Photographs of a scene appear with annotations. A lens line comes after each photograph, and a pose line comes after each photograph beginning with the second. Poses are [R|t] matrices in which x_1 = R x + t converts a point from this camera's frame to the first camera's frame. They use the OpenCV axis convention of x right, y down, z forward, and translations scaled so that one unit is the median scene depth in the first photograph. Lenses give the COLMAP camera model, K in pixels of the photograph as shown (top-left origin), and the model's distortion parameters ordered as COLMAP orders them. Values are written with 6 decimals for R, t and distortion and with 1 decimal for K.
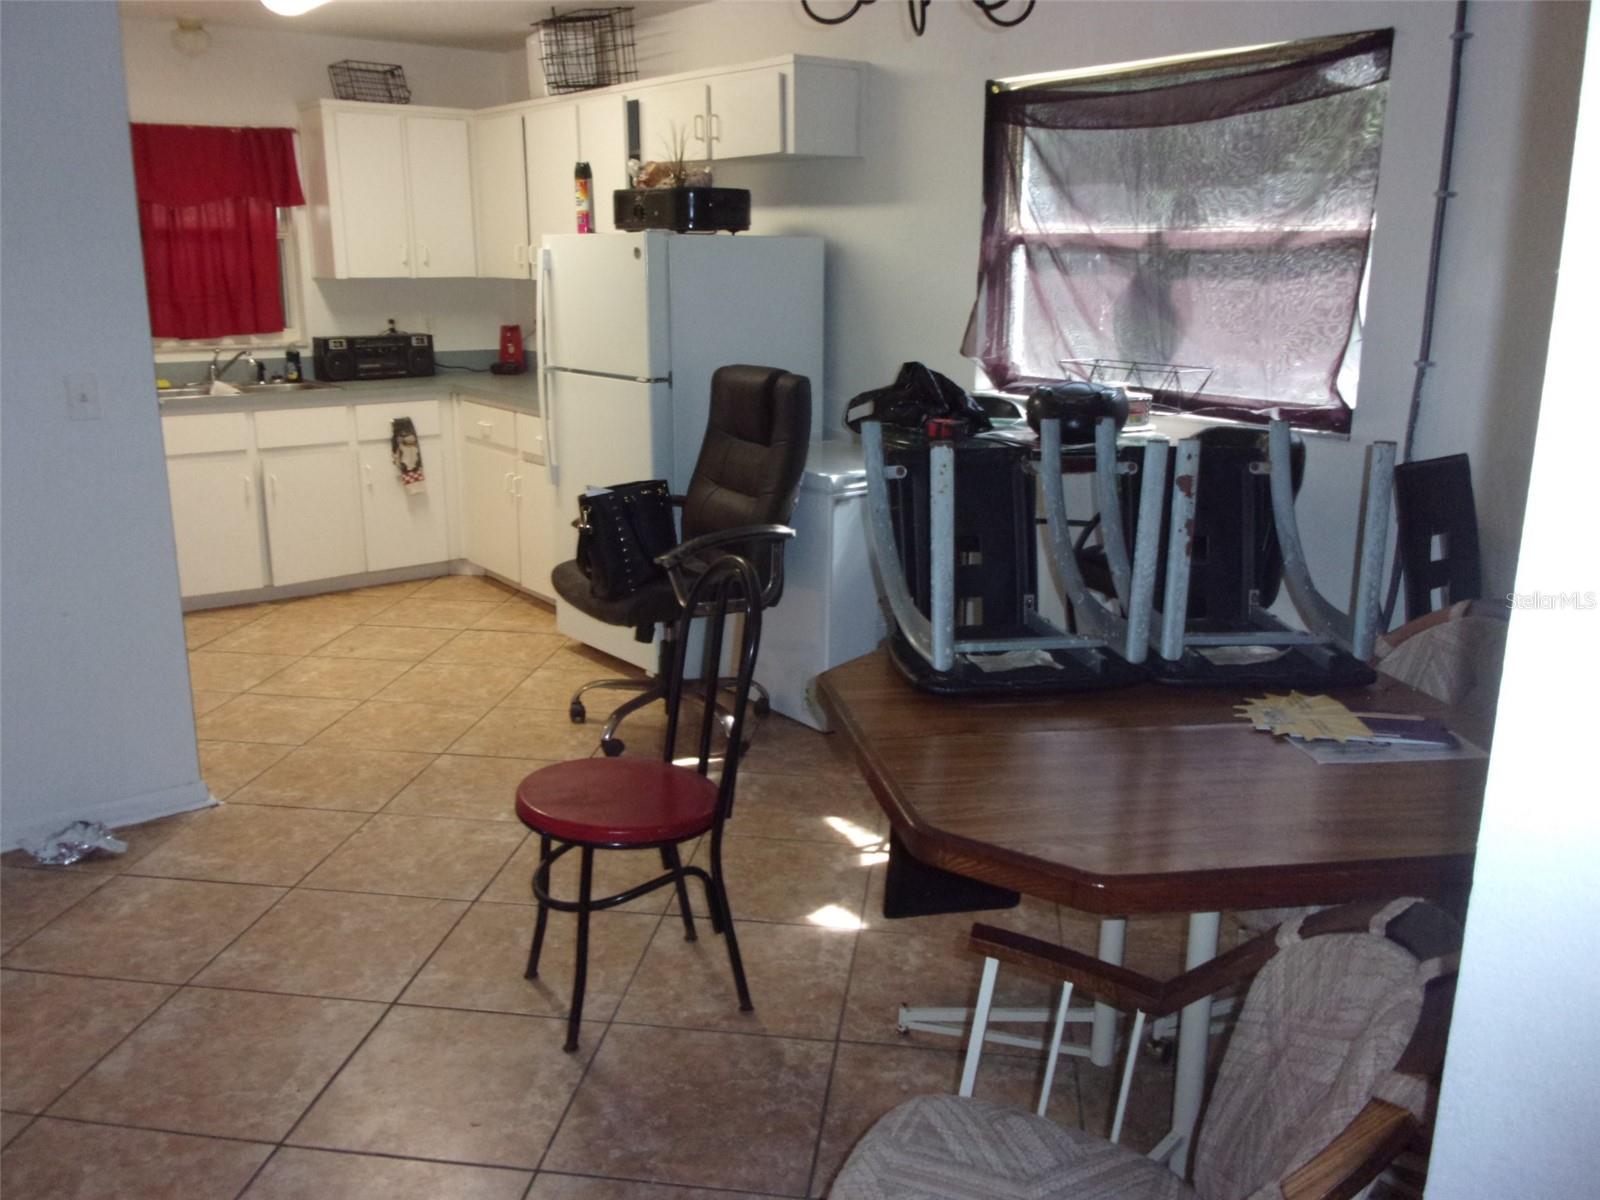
lens RADIAL K [[1339.0, 0, 800.0], [0, 1339.0, 600.0], [0, 0, 1]] dist [0.003255, -0.007290]
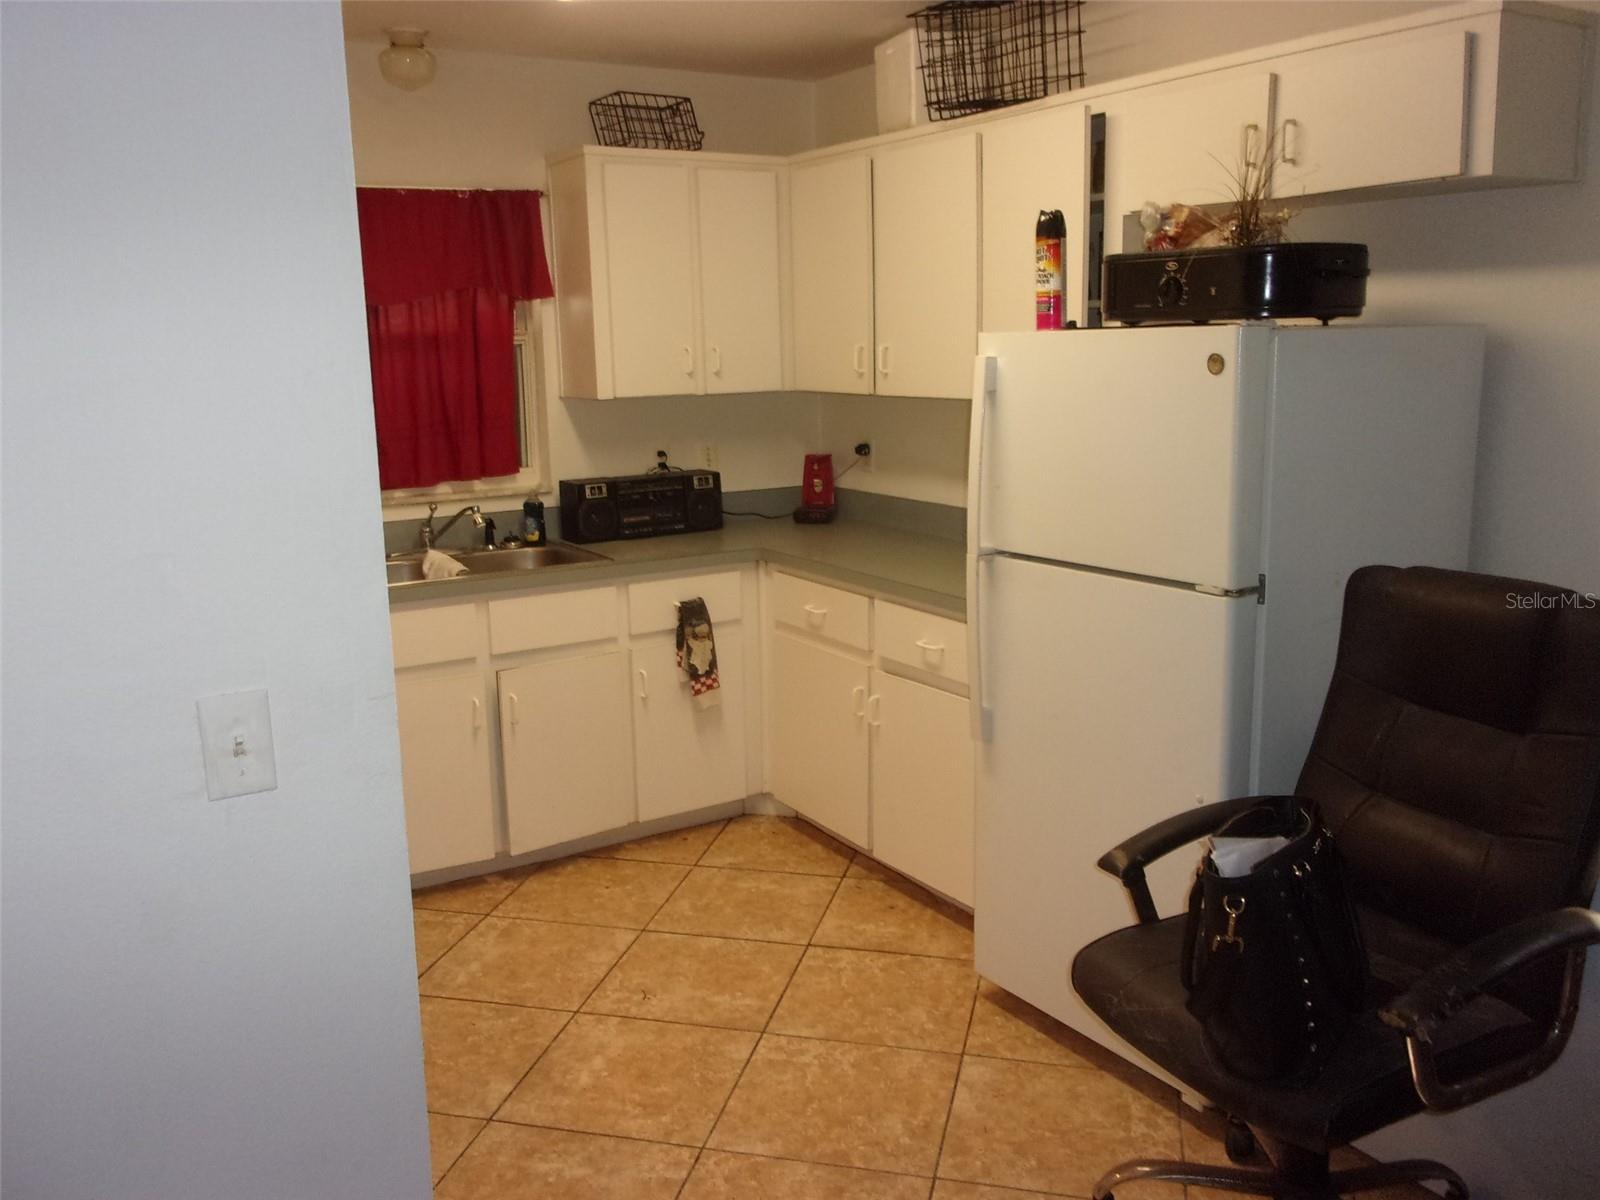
lens RADIAL K [[1354.1, 0, 800.0], [0, 1354.1, 600.0], [0, 0, 1]] dist [0.031656, -0.053769]
pose [[0.994129, -0.005600, -0.108057, -0.166760], [-0.000871, 0.998213, -0.059742, -0.094069], [0.108198, 0.059485, 0.992348, 0.318094]]
